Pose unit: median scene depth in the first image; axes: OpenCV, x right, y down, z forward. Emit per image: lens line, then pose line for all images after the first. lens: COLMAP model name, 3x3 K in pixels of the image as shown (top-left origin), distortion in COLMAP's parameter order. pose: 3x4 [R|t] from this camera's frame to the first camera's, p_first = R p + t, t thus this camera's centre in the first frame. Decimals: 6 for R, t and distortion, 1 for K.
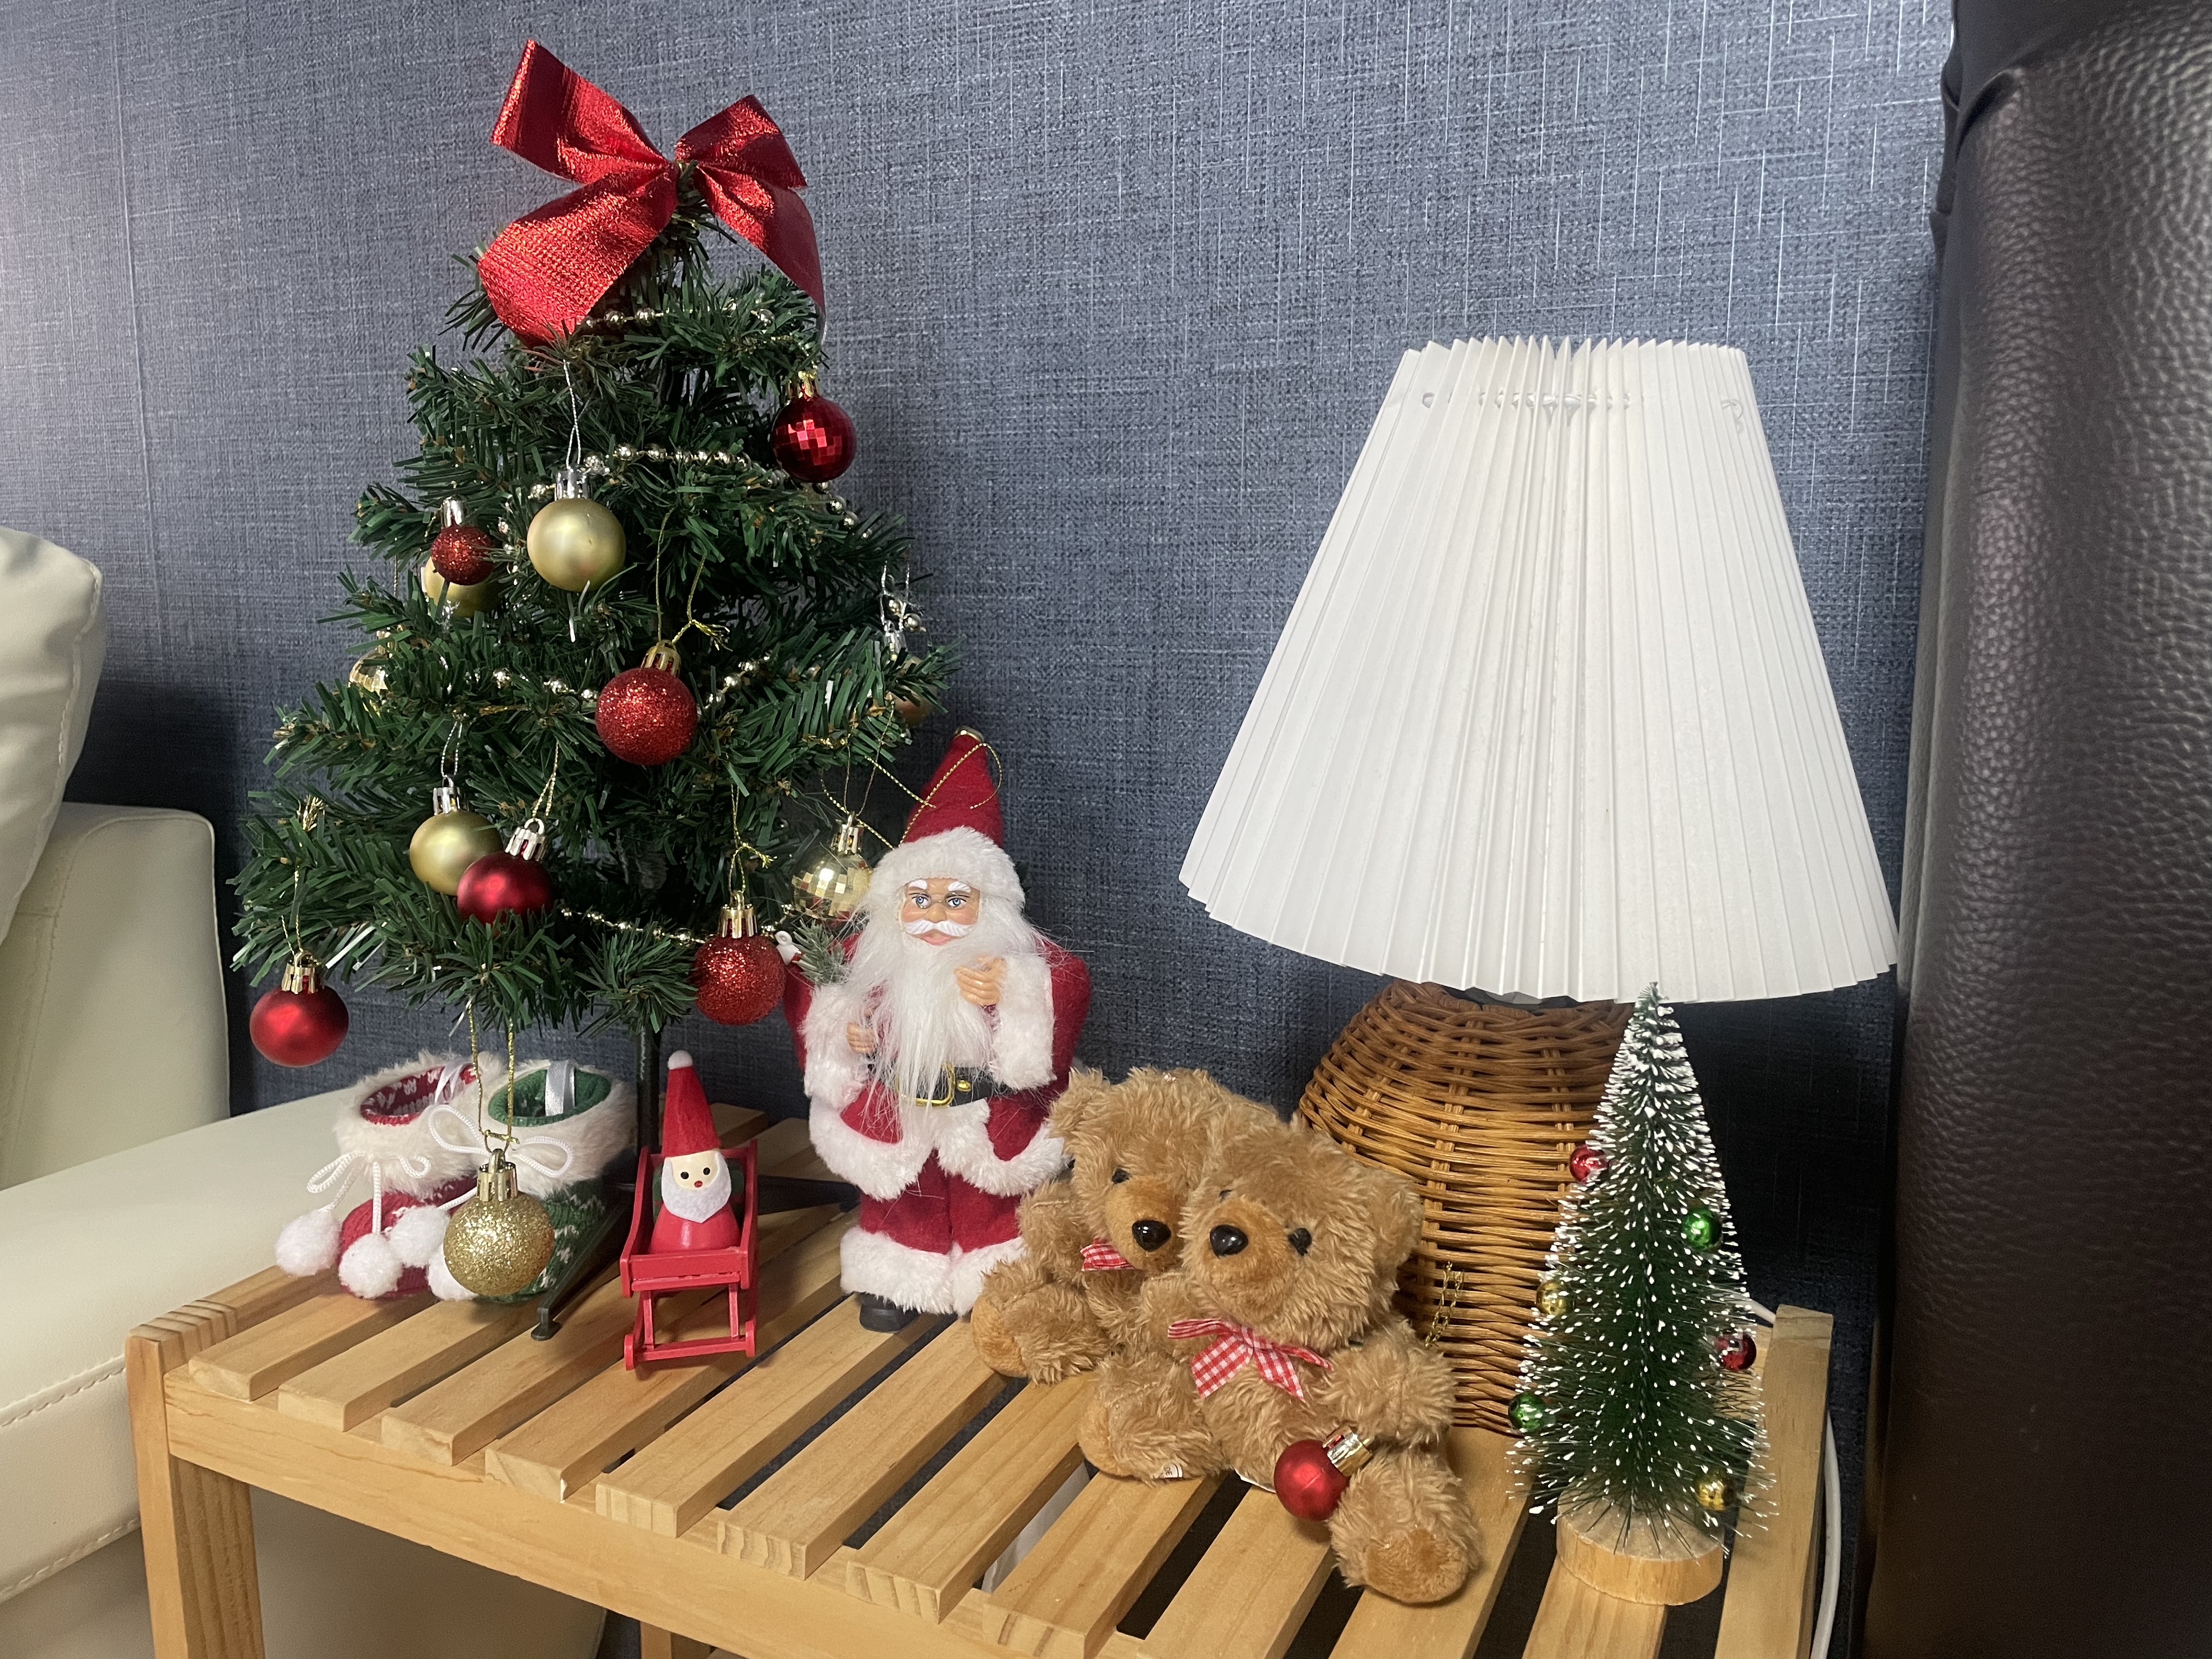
lens RADIAL K [[1681.2, 0, 1104.8], [0, 1681.2, 826.6], [0, 0, 1]] dist [0.042925, -0.021127]
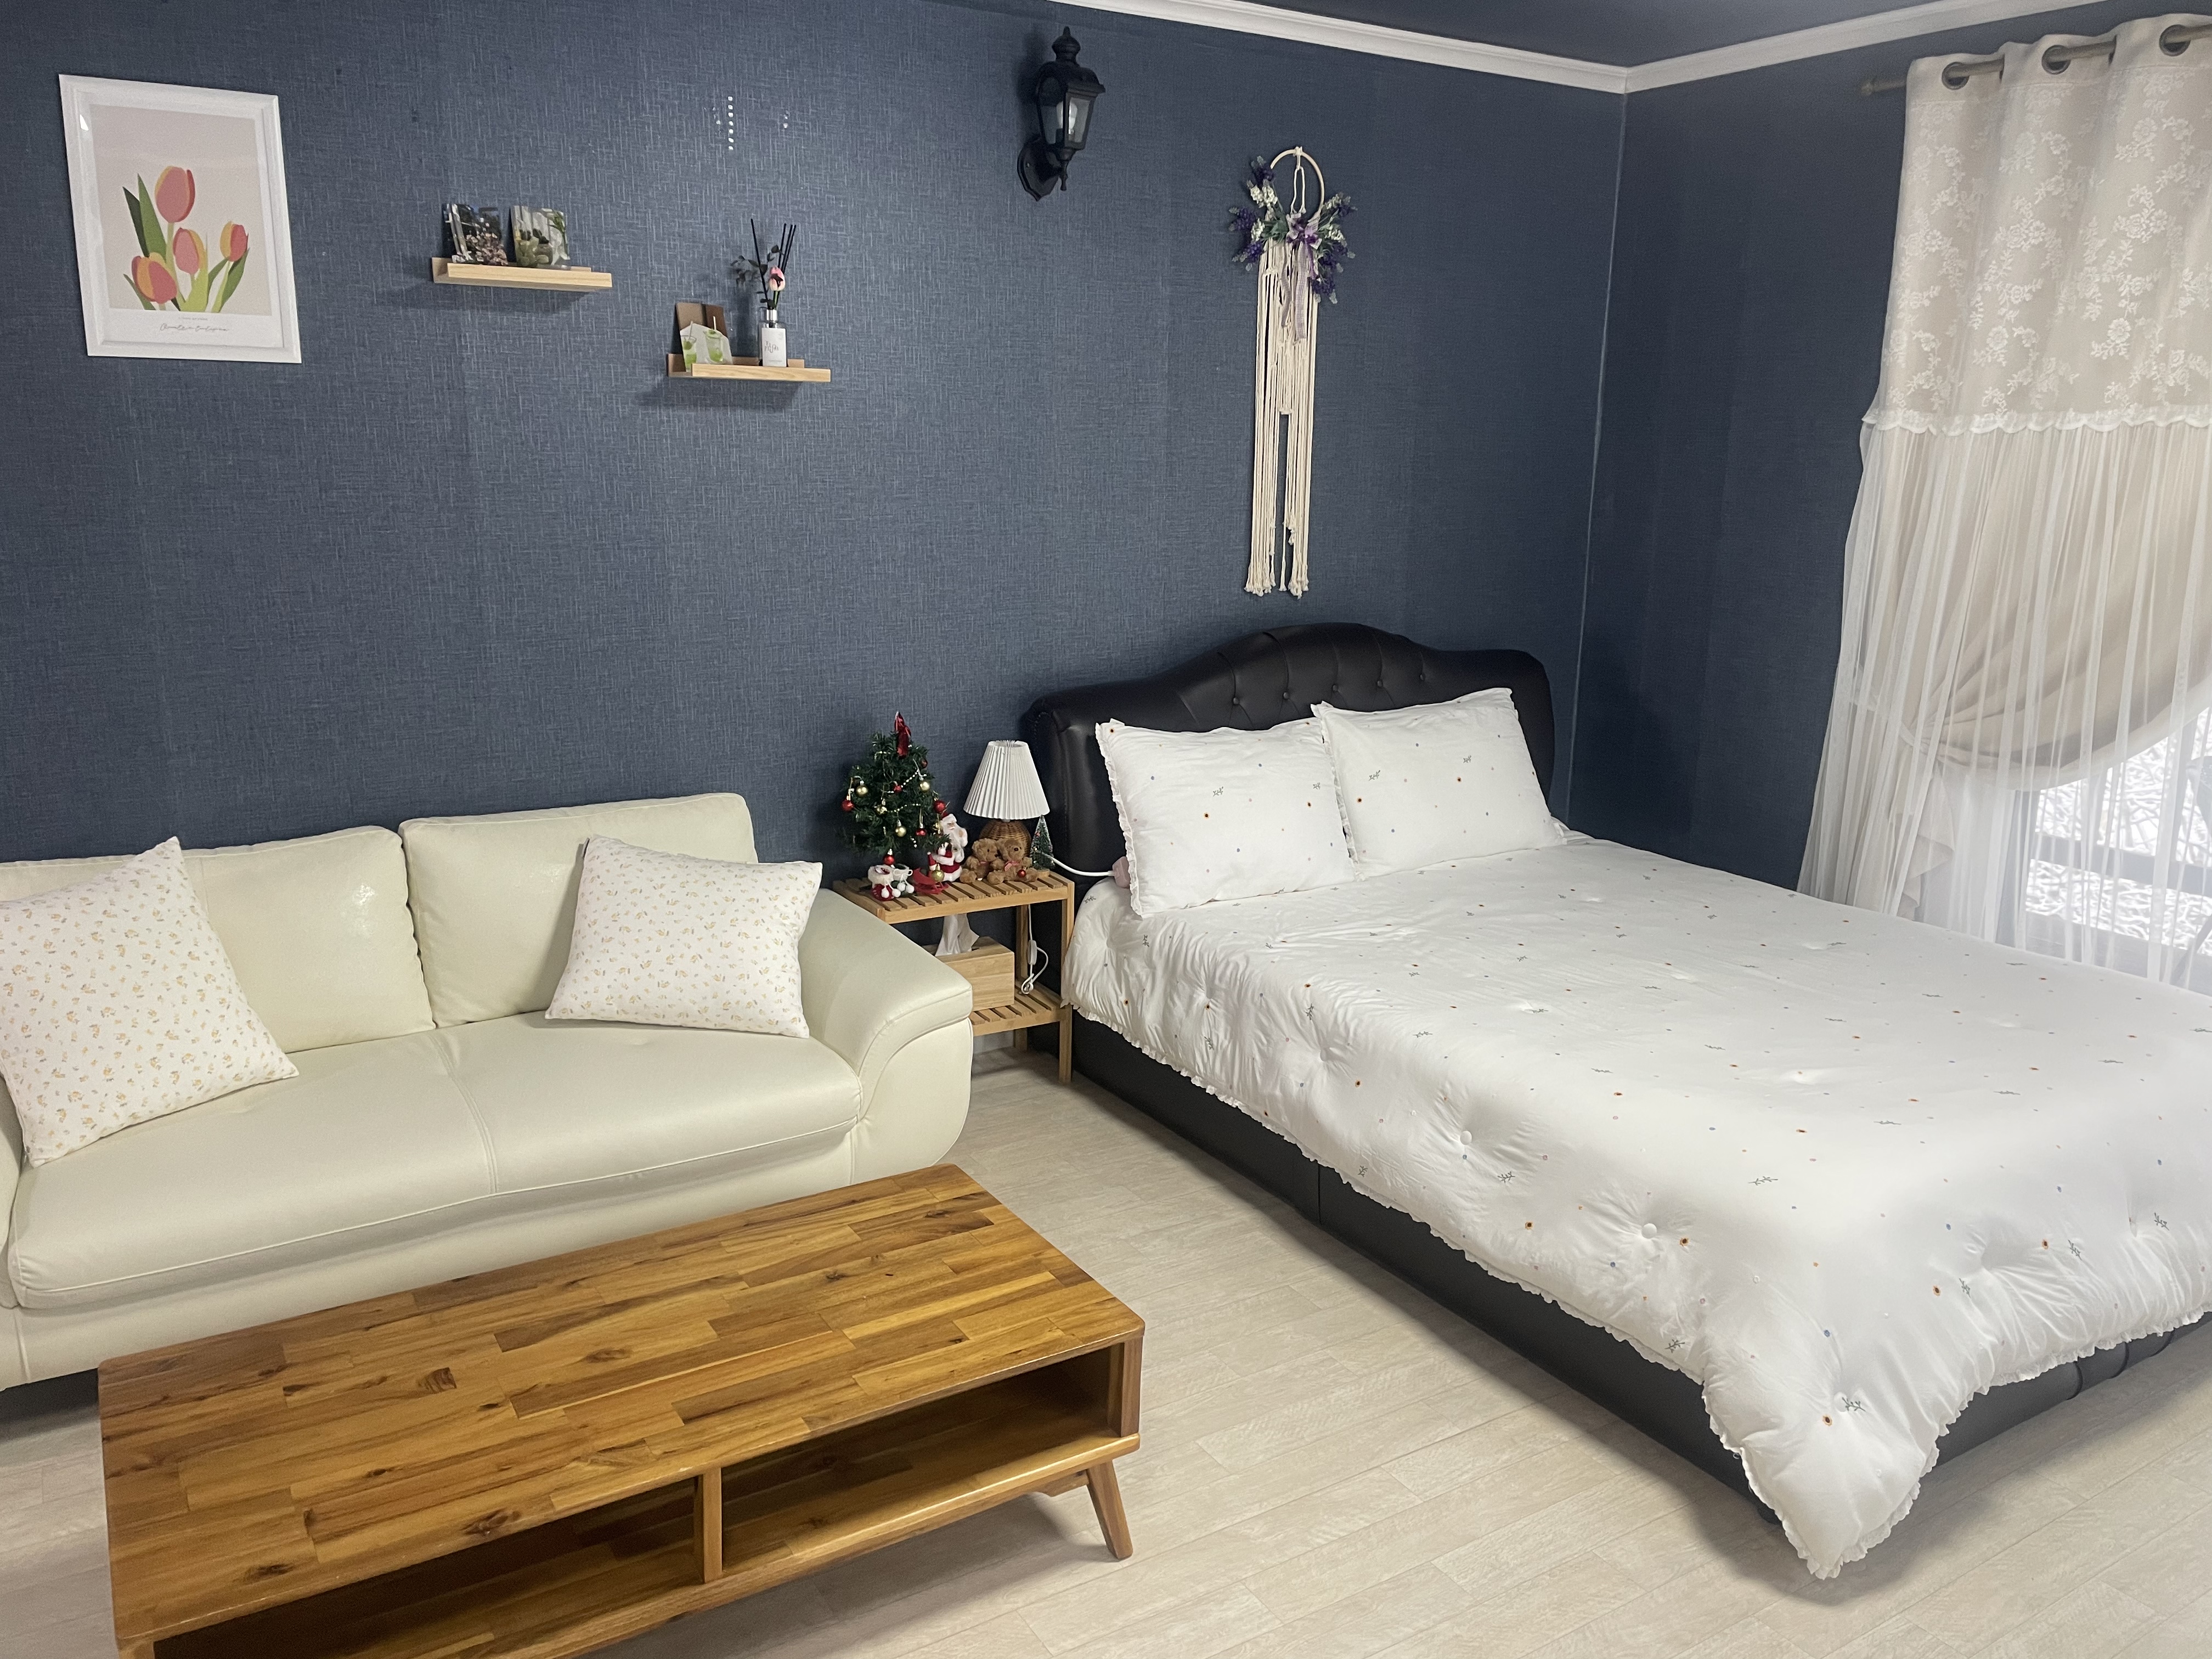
lens RADIAL K [[1681.2, 0, 1097.3], [0, 1681.2, 840.5], [0, 0, 1]] dist [0.042925, -0.021127]
pose [[0.531573, -0.190561, 0.825298, -5.923321], [0.126459, 0.981298, 0.145130, -0.885320], [-0.837519, 0.027219, 0.545730, -3.593366]]
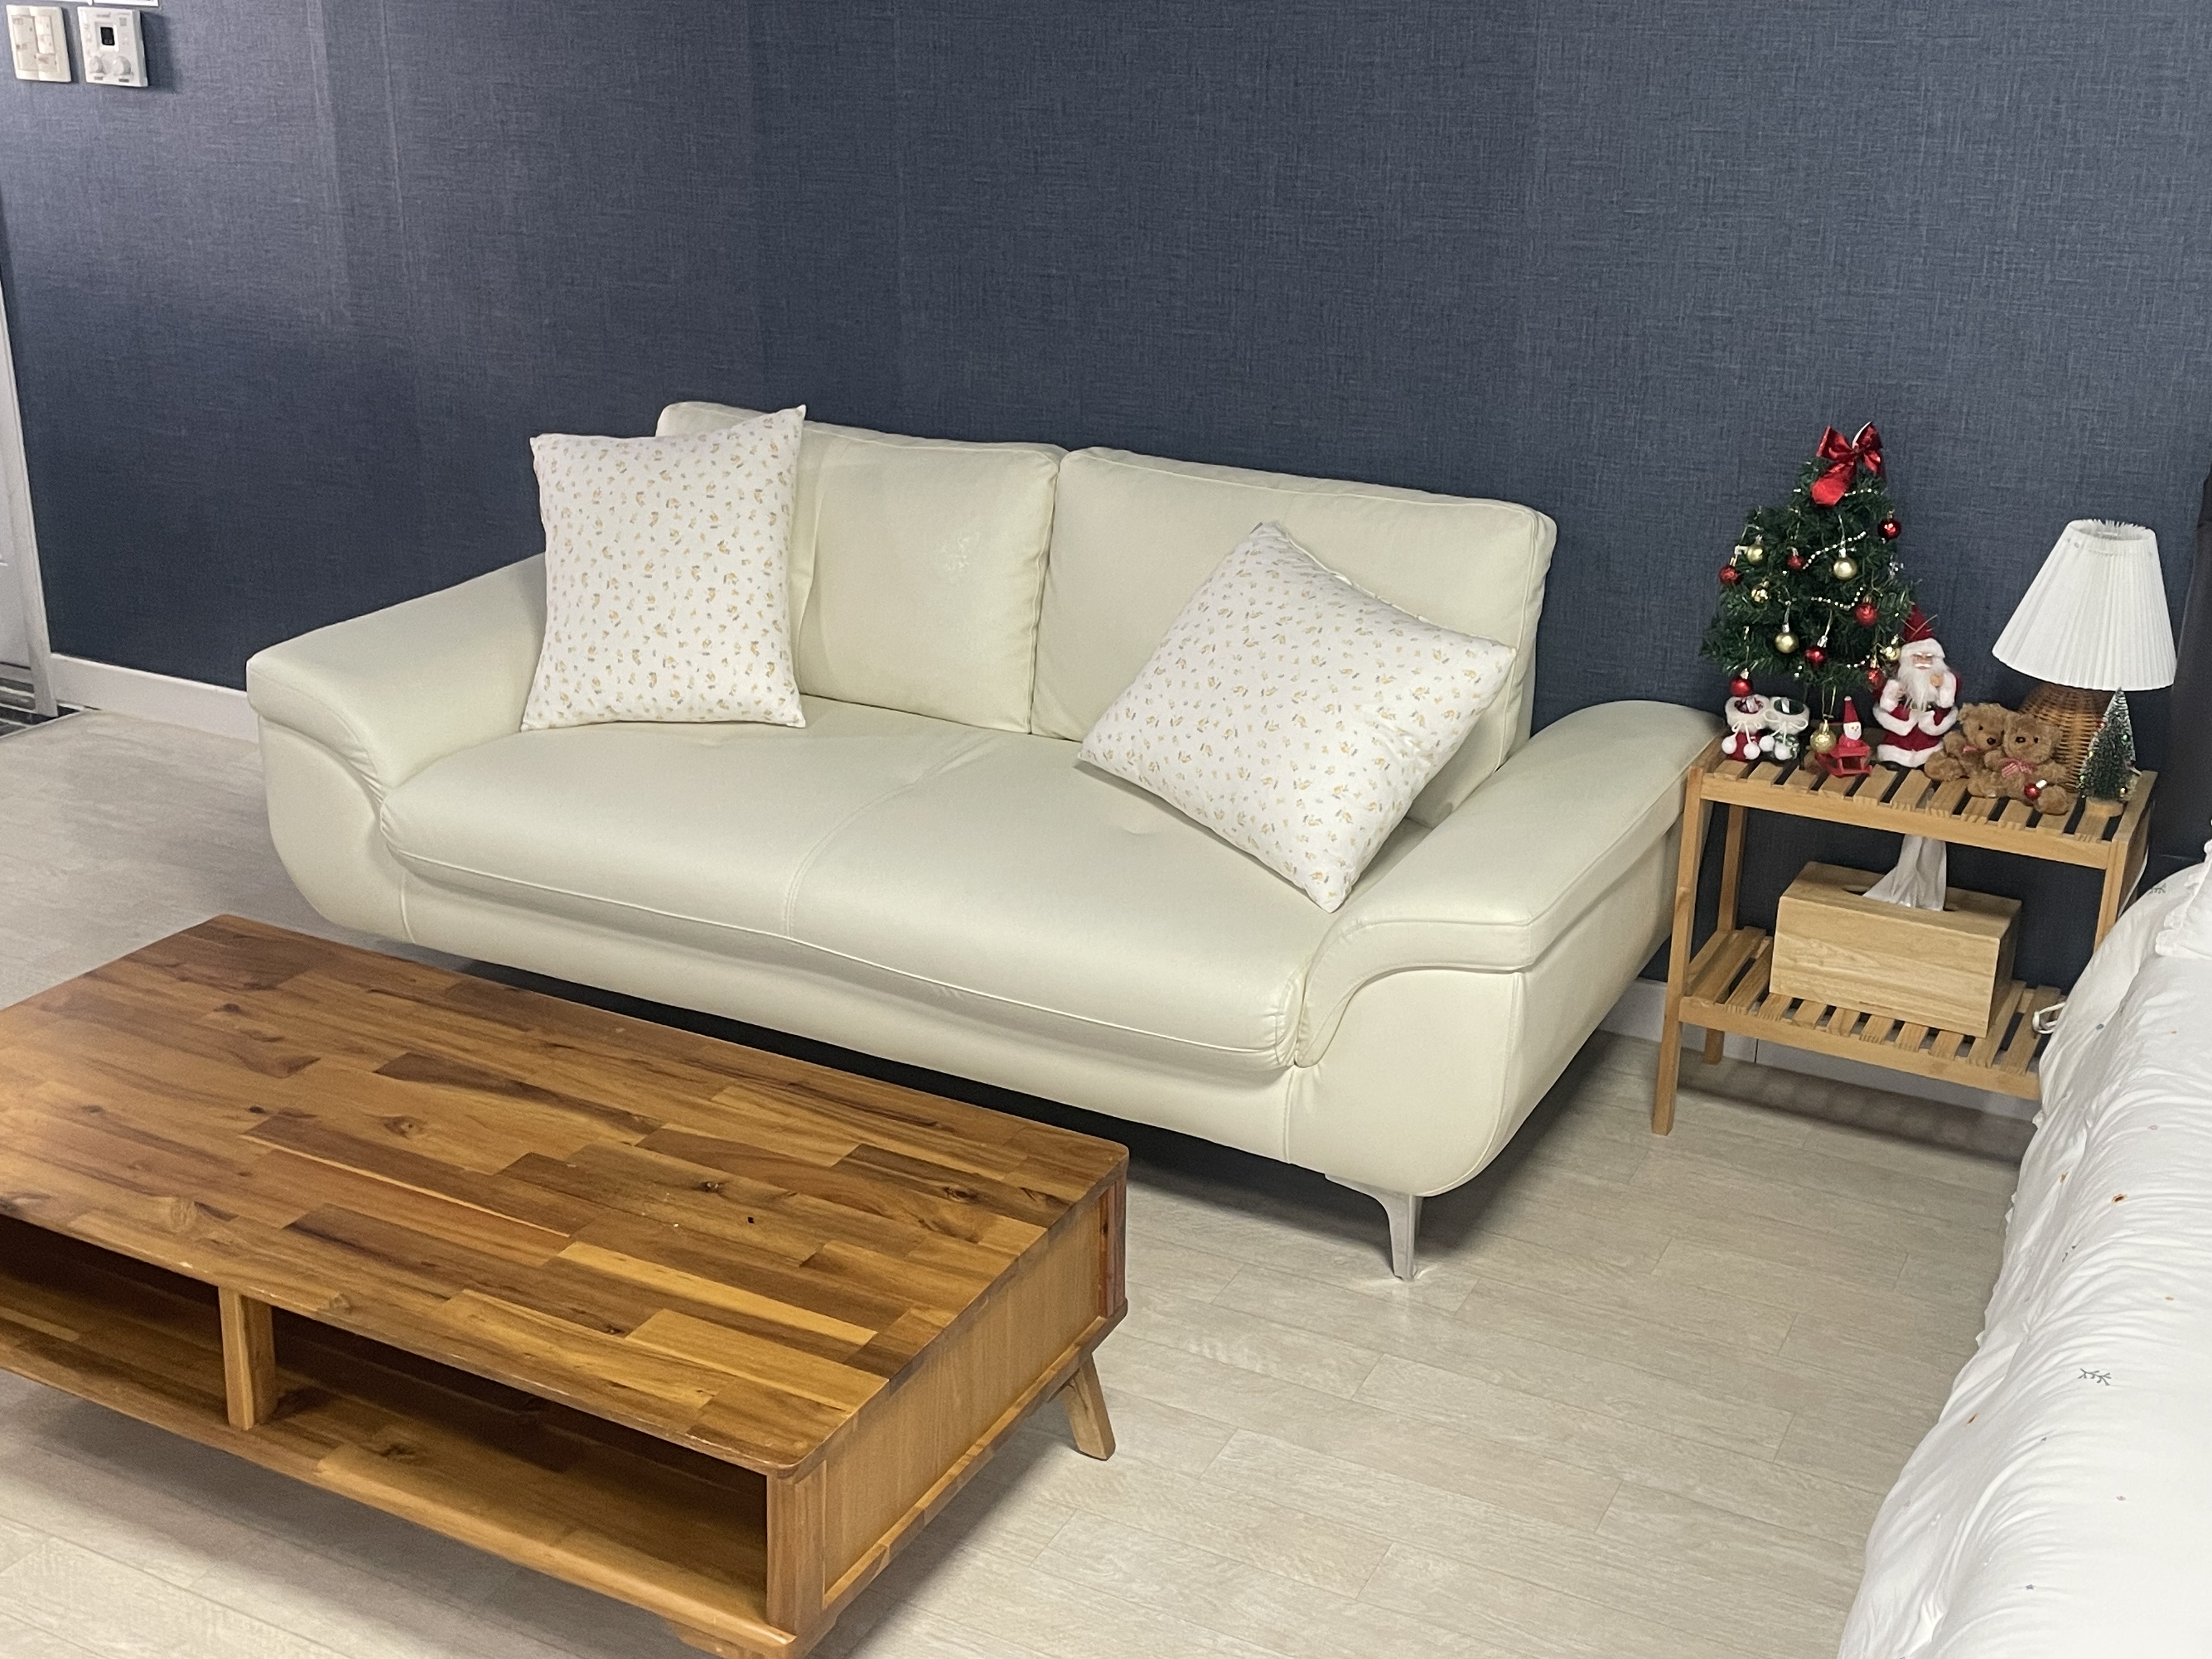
lens RADIAL K [[2517.9, 0, 1096.4], [0, 2517.9, 834.7], [0, 0, 1]] dist [0.085481, 0.000000]
pose [[0.999490, 0.020238, -0.024702, -1.846087], [-0.014984, 0.980312, 0.196886, -0.677943], [0.028200, -0.196415, 0.980115, -4.832027]]
